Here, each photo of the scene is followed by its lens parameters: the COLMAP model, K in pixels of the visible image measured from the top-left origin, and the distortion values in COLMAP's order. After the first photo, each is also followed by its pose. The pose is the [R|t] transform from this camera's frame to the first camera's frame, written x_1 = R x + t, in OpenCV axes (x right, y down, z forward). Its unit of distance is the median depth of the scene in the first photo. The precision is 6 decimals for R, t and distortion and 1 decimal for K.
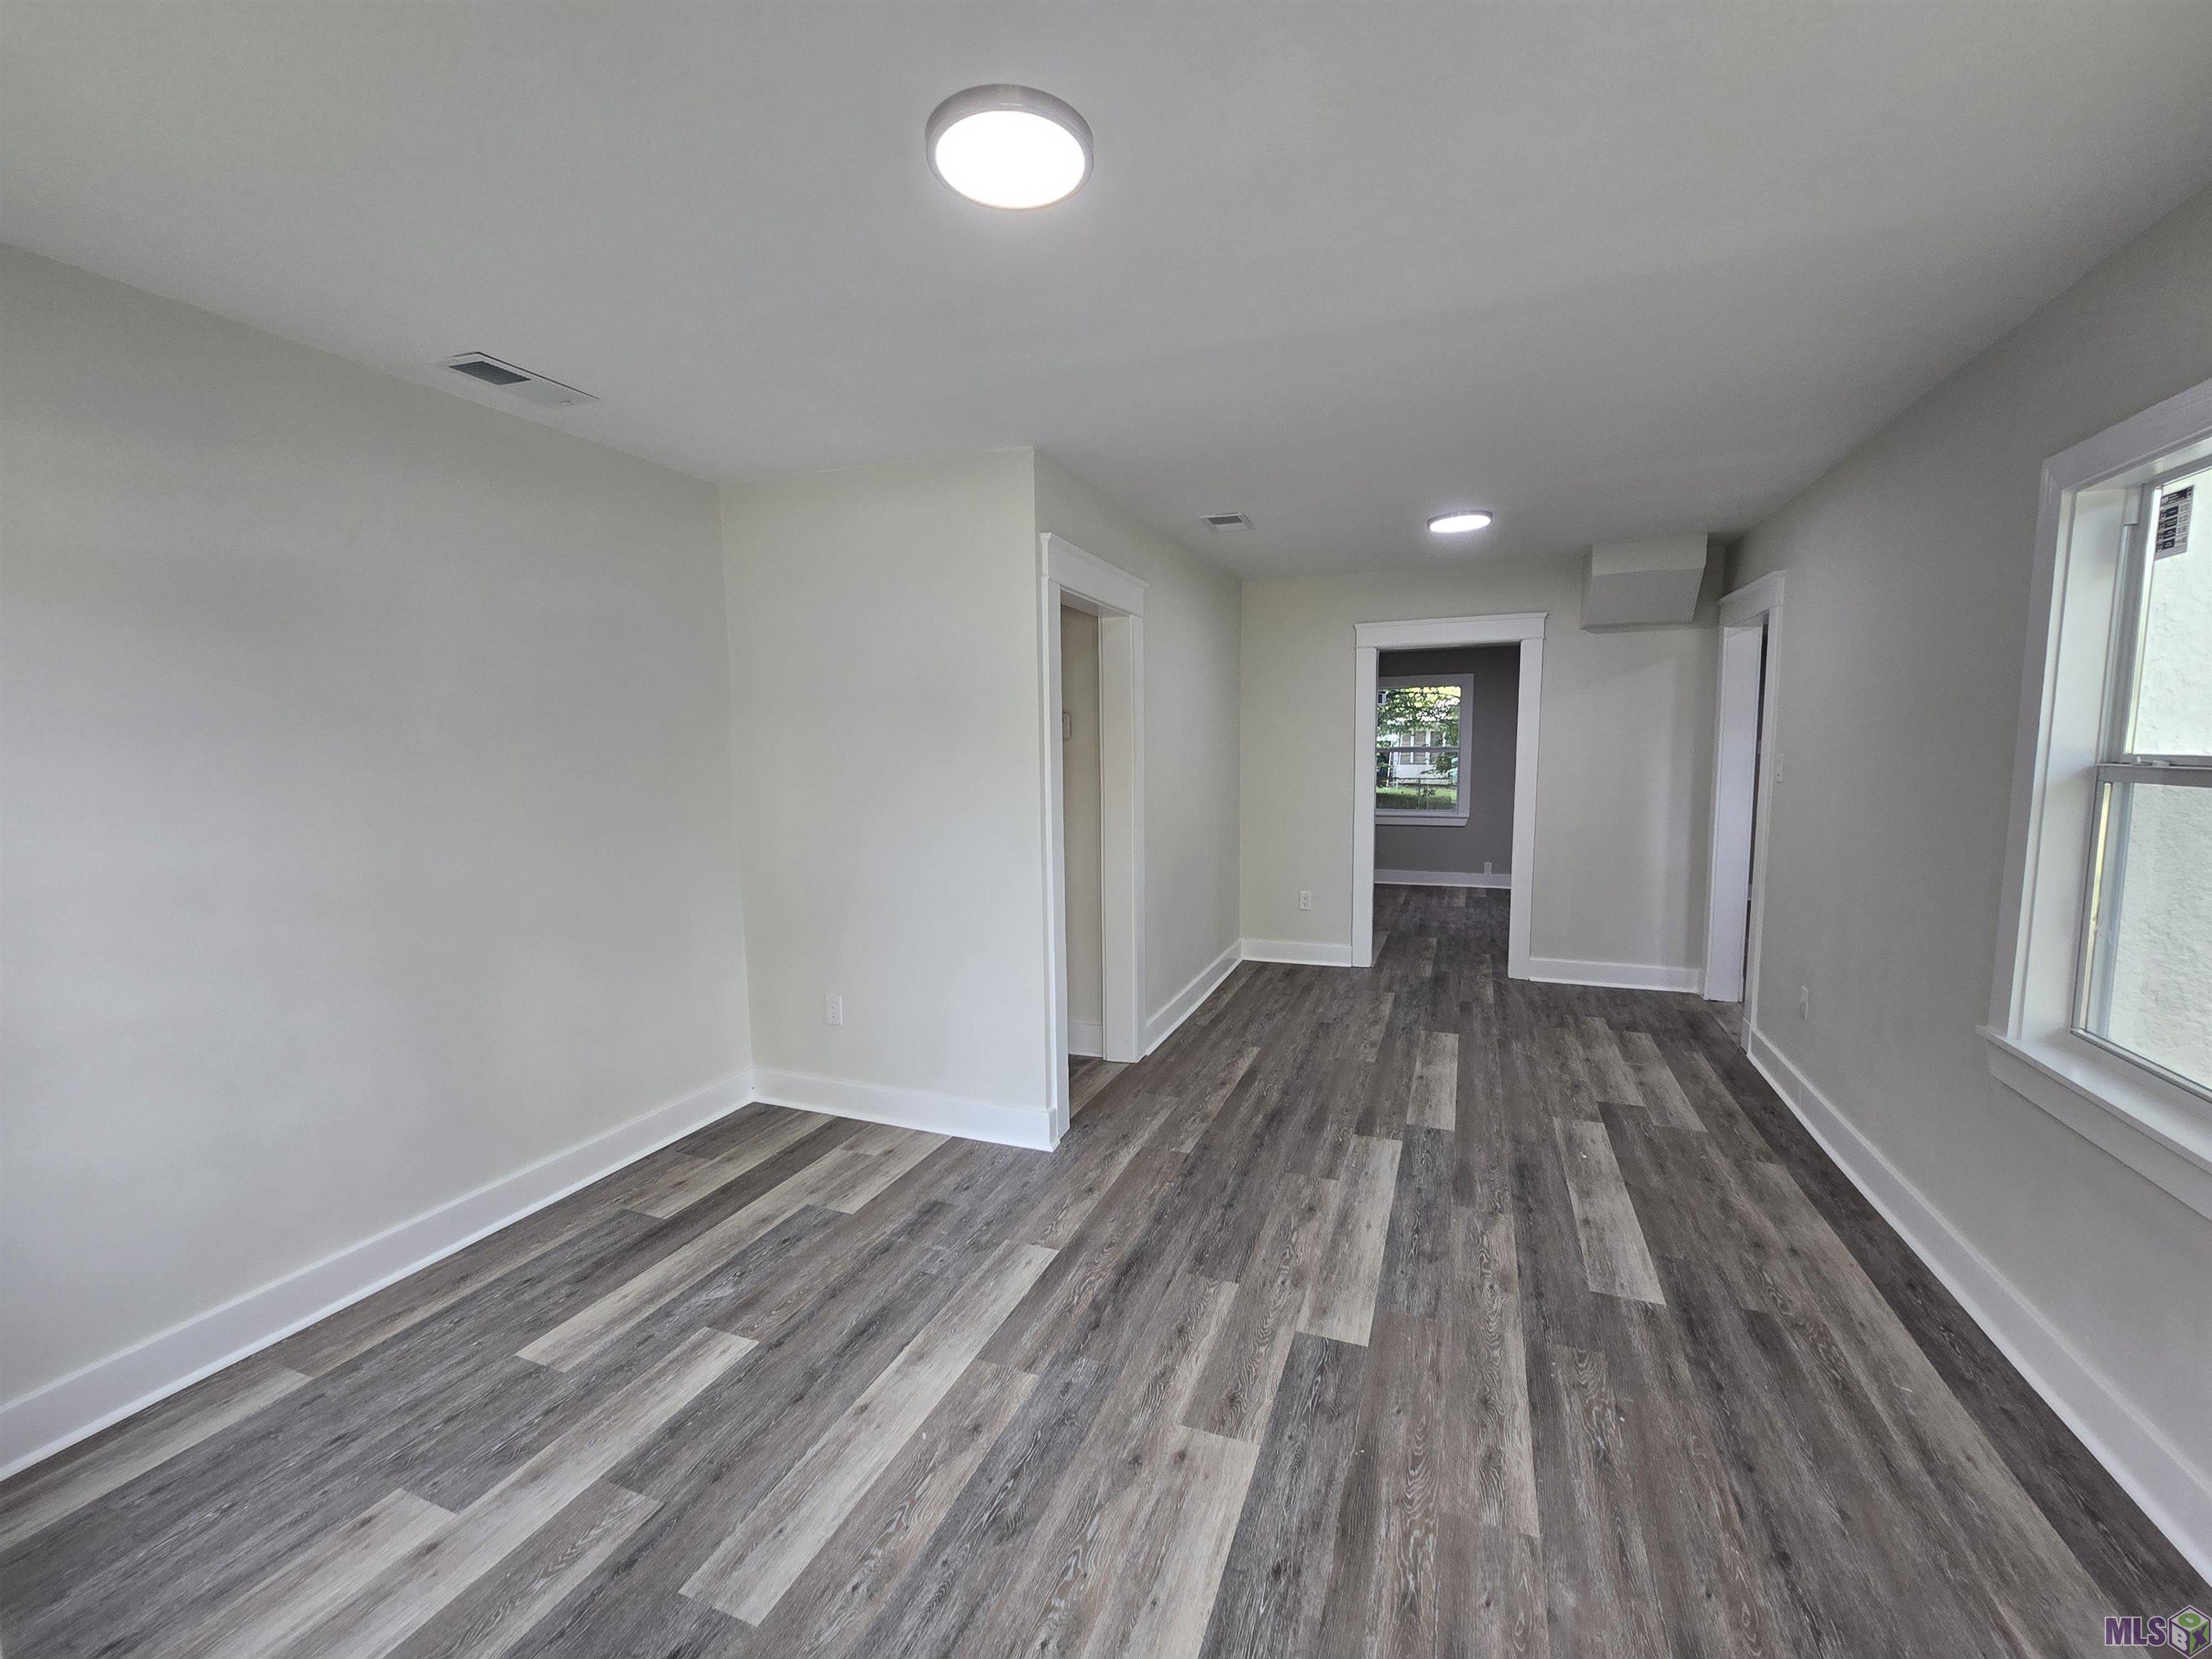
lens RADIAL K [[910.0, 0, 1107.5], [0, 910.0, 831.5], [0, 0, 1]] dist [-0.006554, 0.001095]
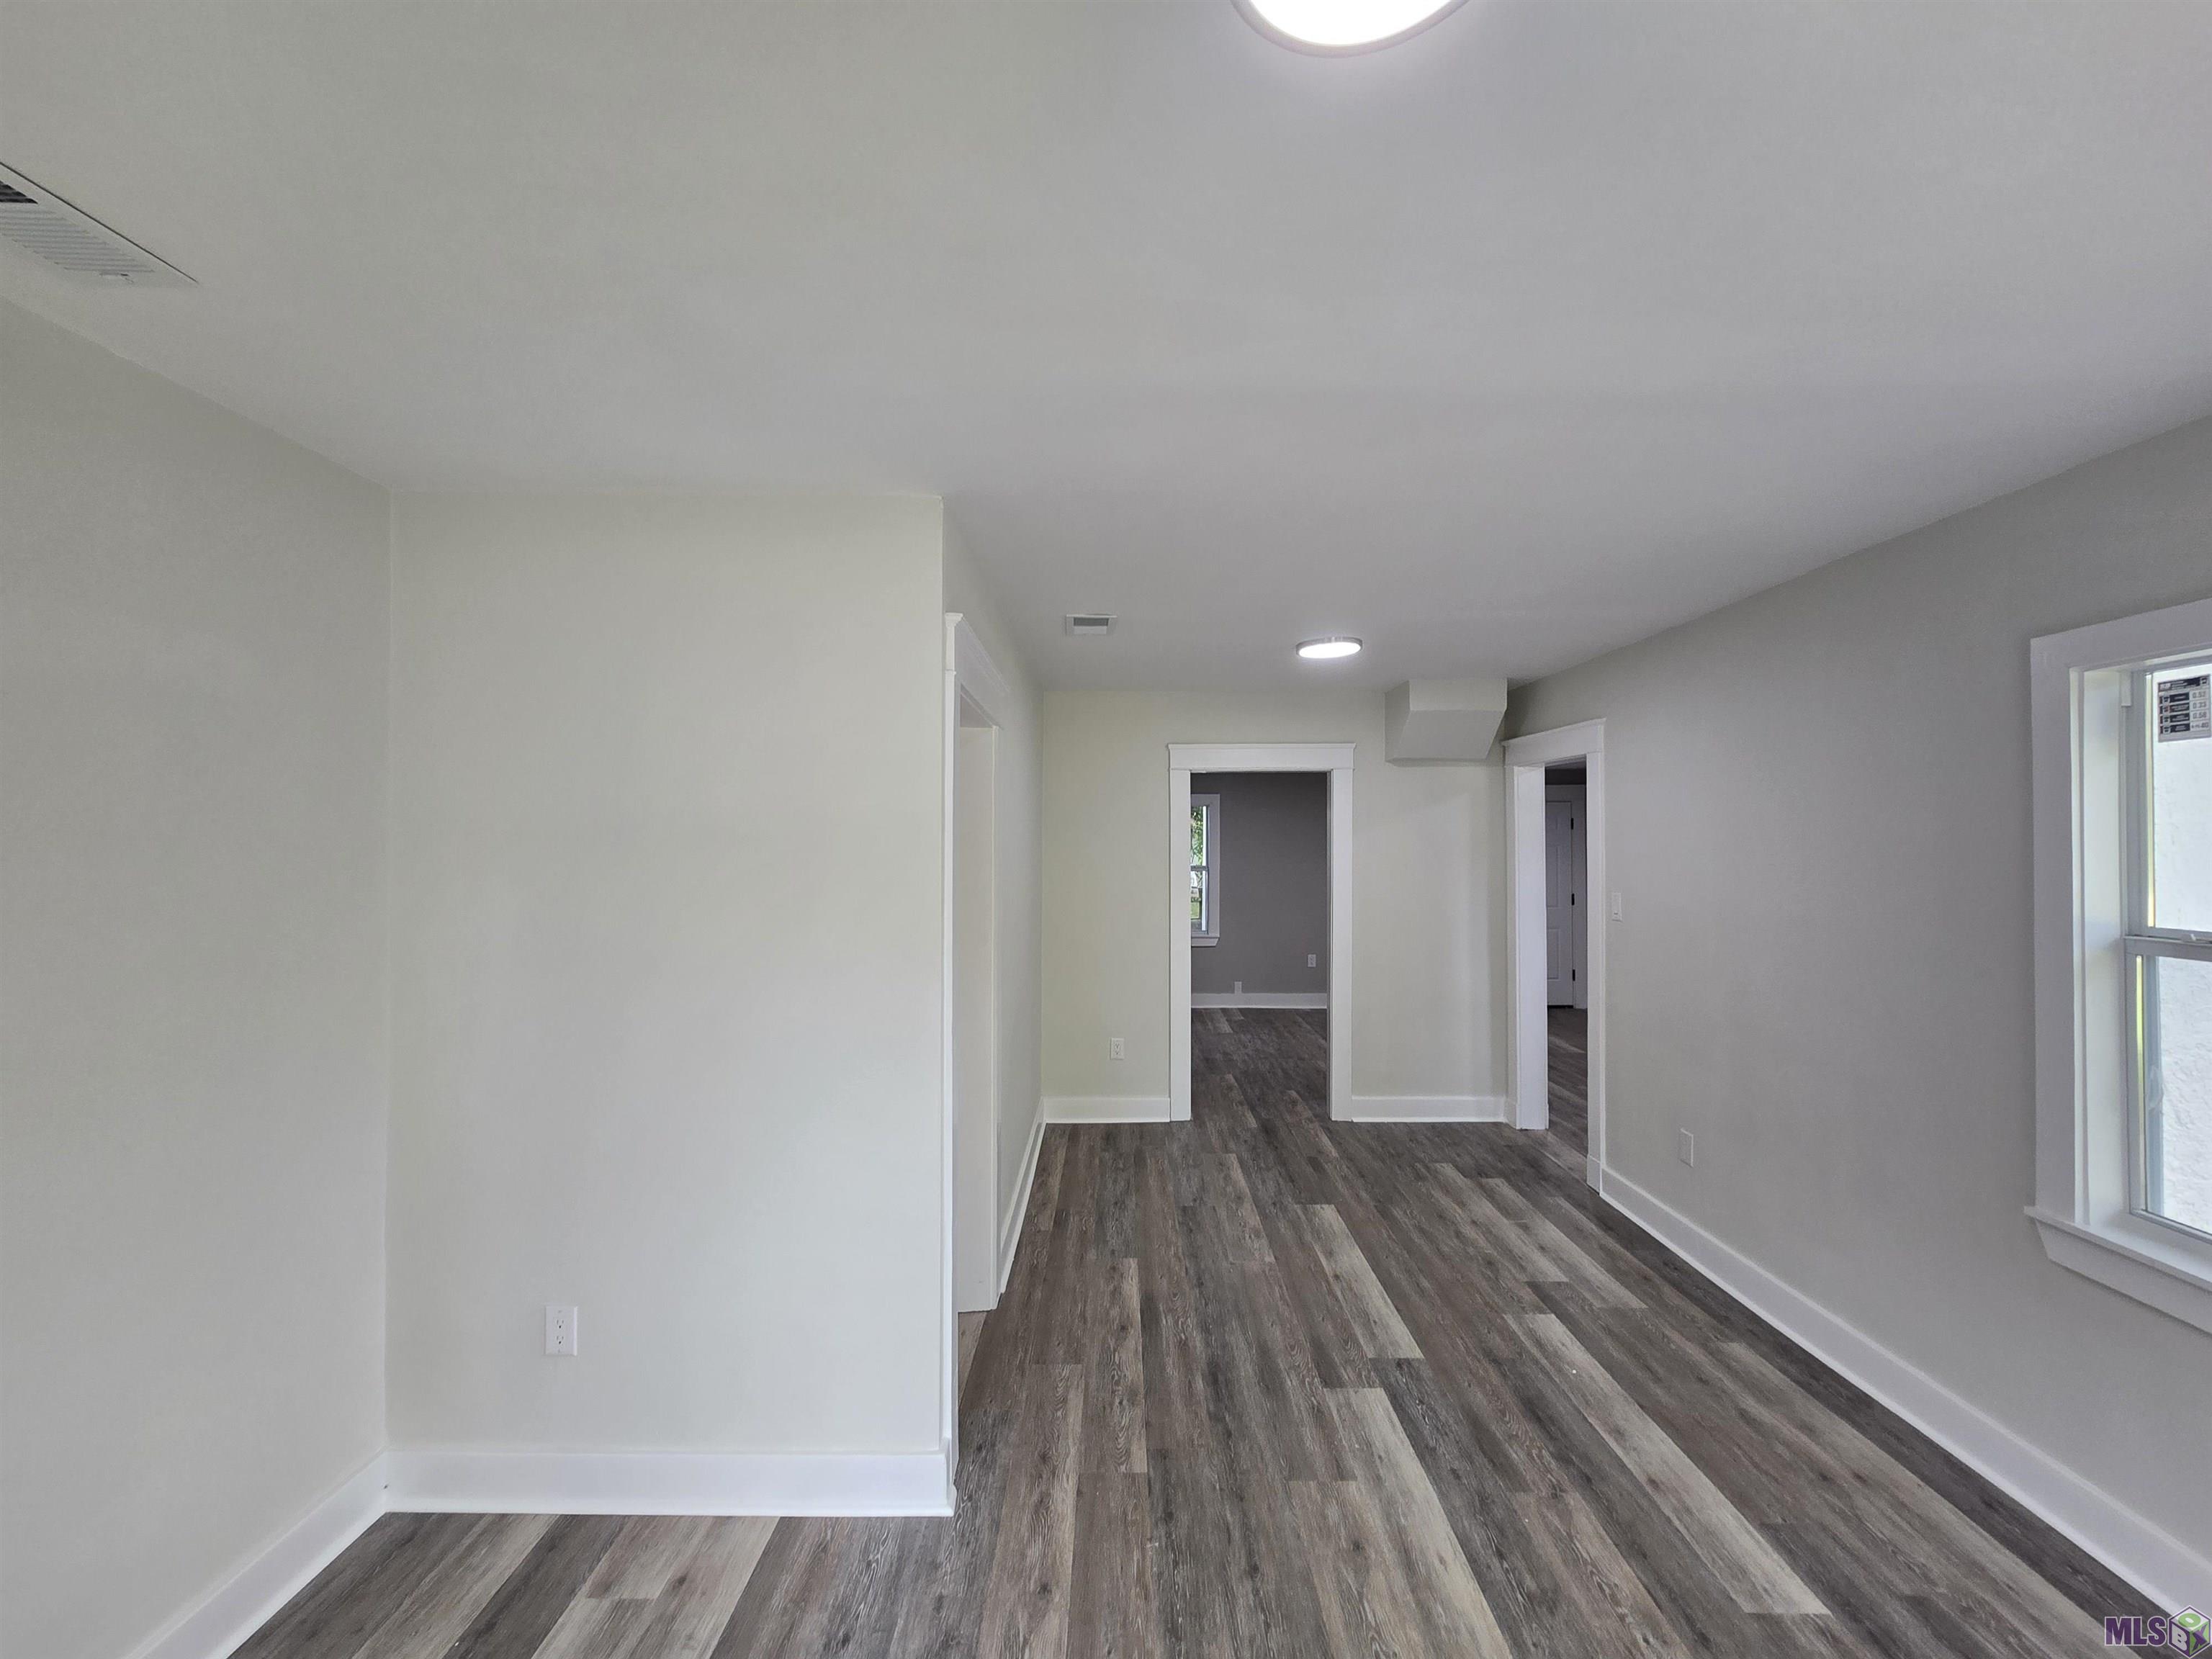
lens RADIAL K [[910.0, 0, 1110.9], [0, 910.0, 825.5], [0, 0, 1]] dist [-0.006554, 0.001095]
pose [[0.932782, 0.016827, 0.360049, -0.189791], [0.026377, 0.993045, -0.114744, -0.065993], [-0.359475, 0.116528, 0.925850, 0.271751]]
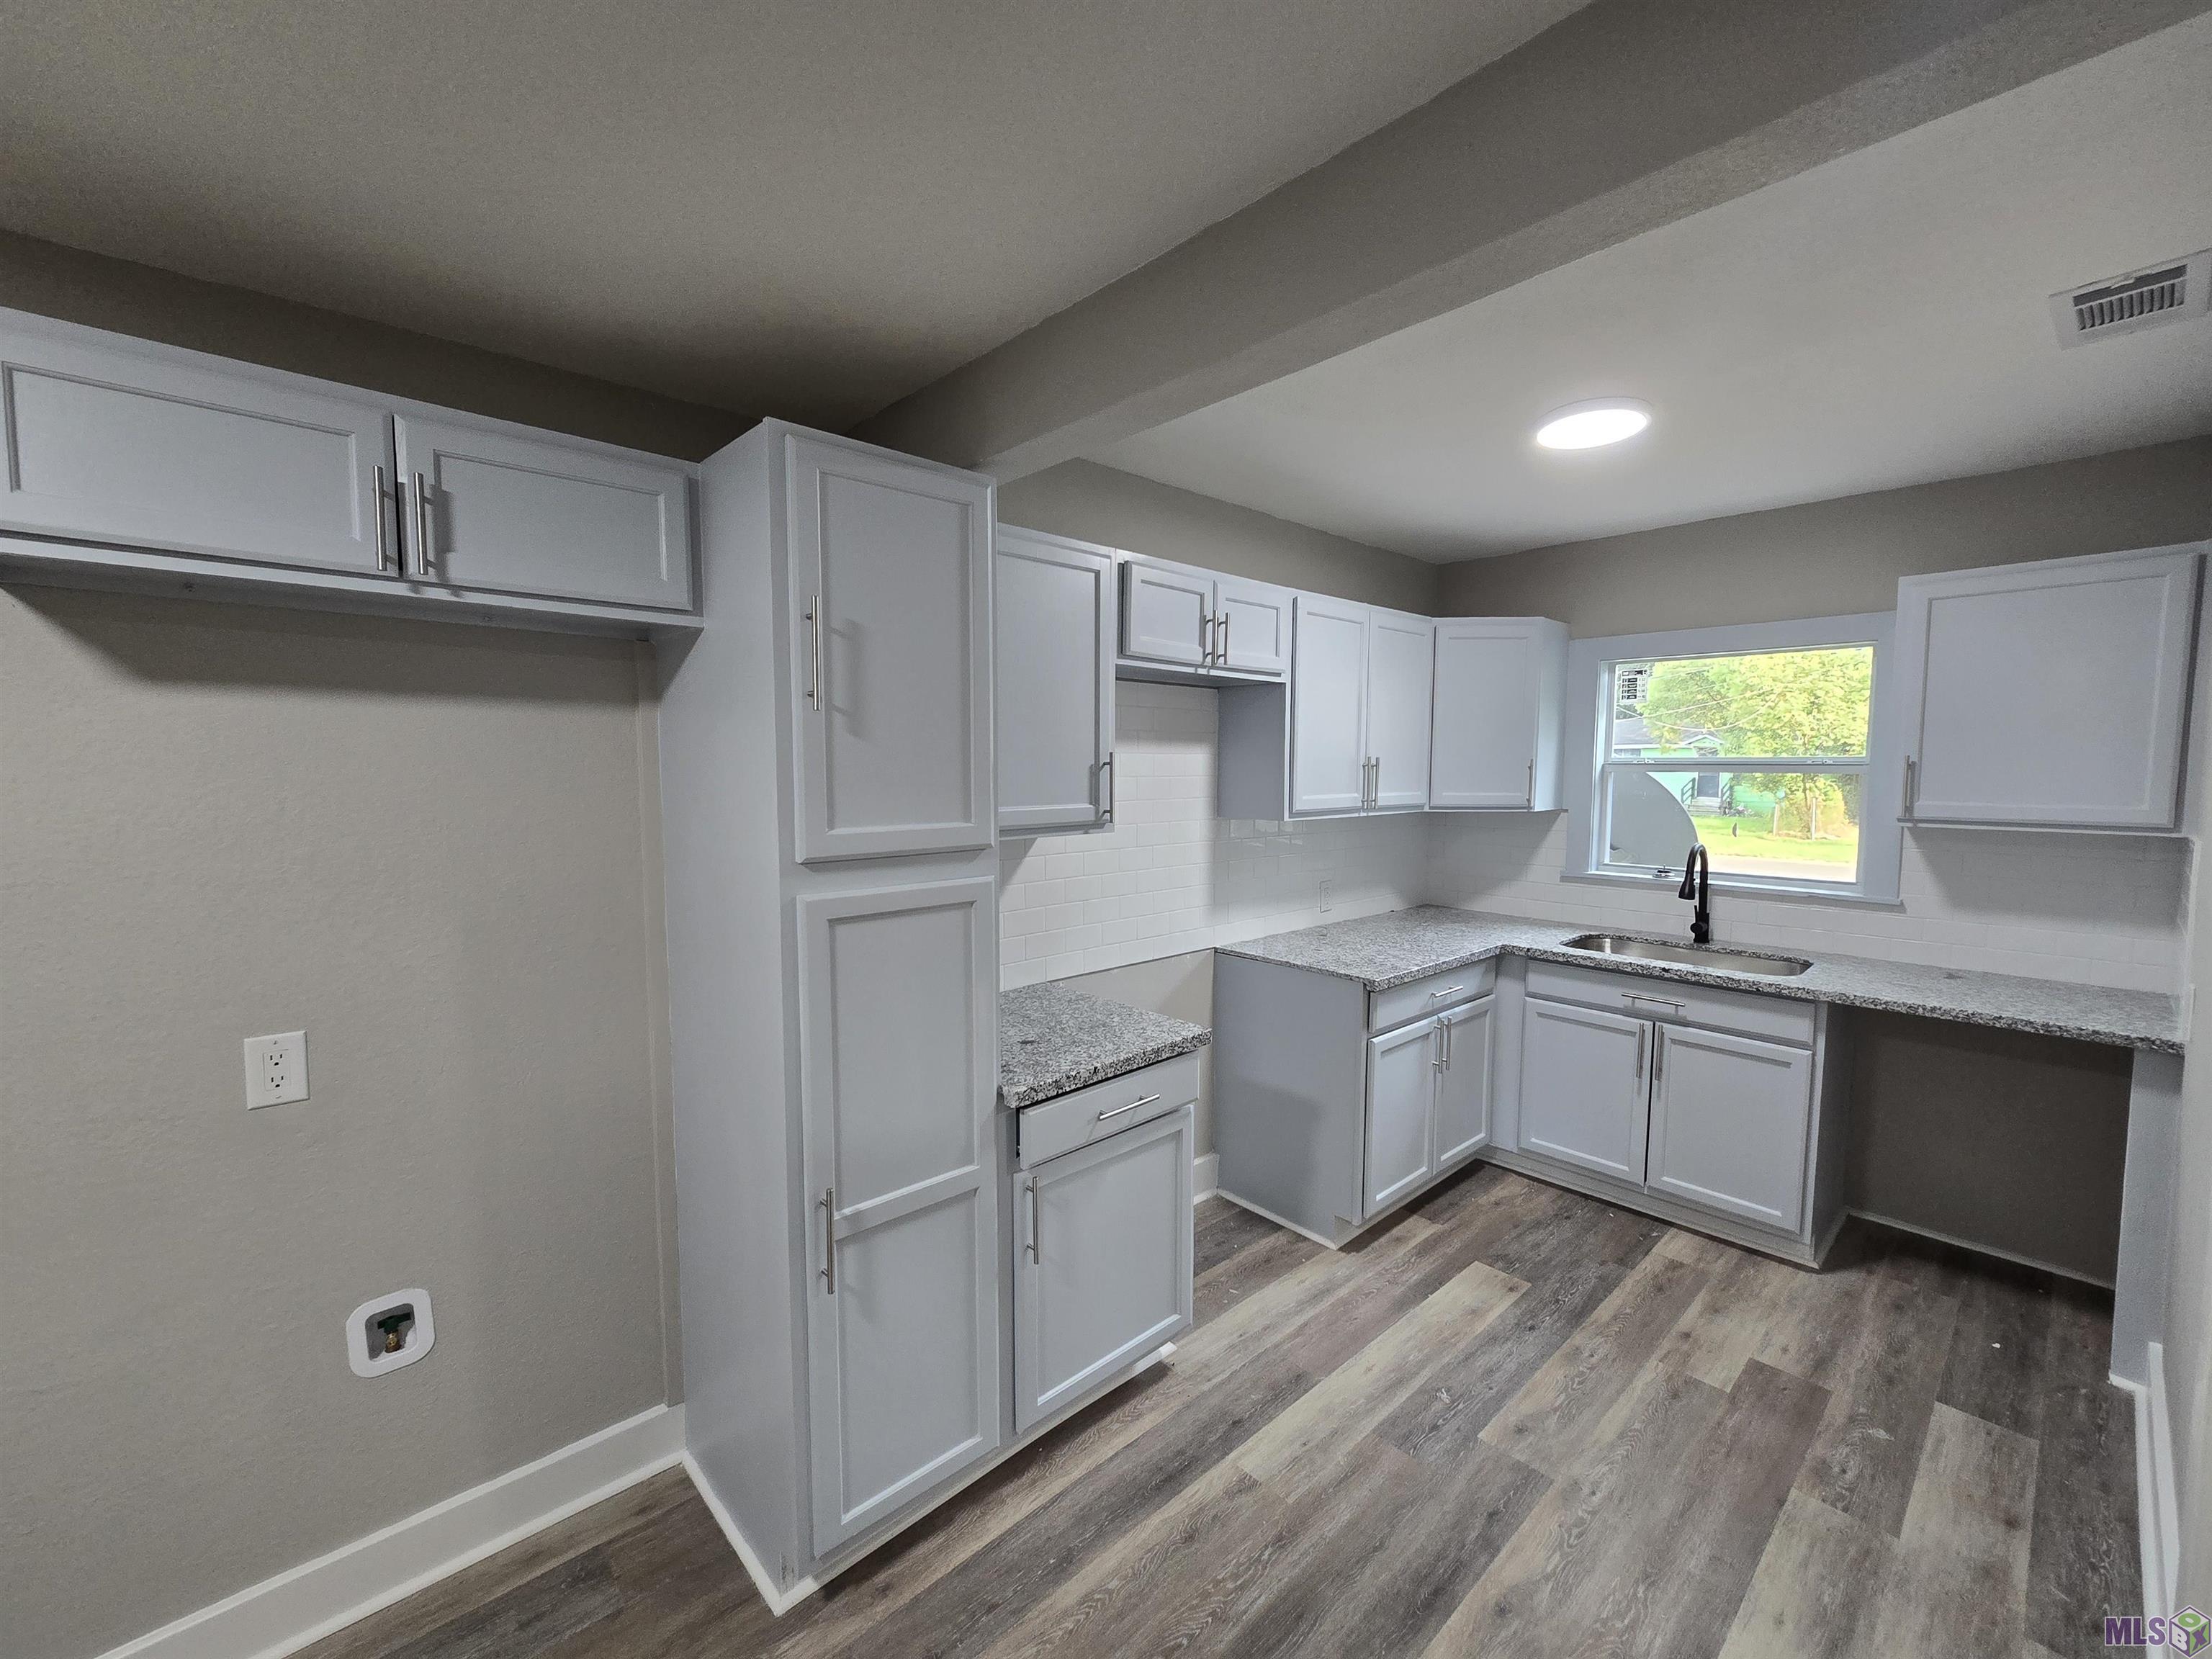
lens RADIAL K [[910.0, 0, 1118.7], [0, 910.0, 834.7], [0, 0, 1]] dist [-0.006554, 0.001095]
pose [[-0.891884, -0.035416, 0.450874, -0.003466], [0.045457, 0.984861, 0.167280, -0.179631], [-0.449973, 0.169690, -0.876772, 1.027719]]
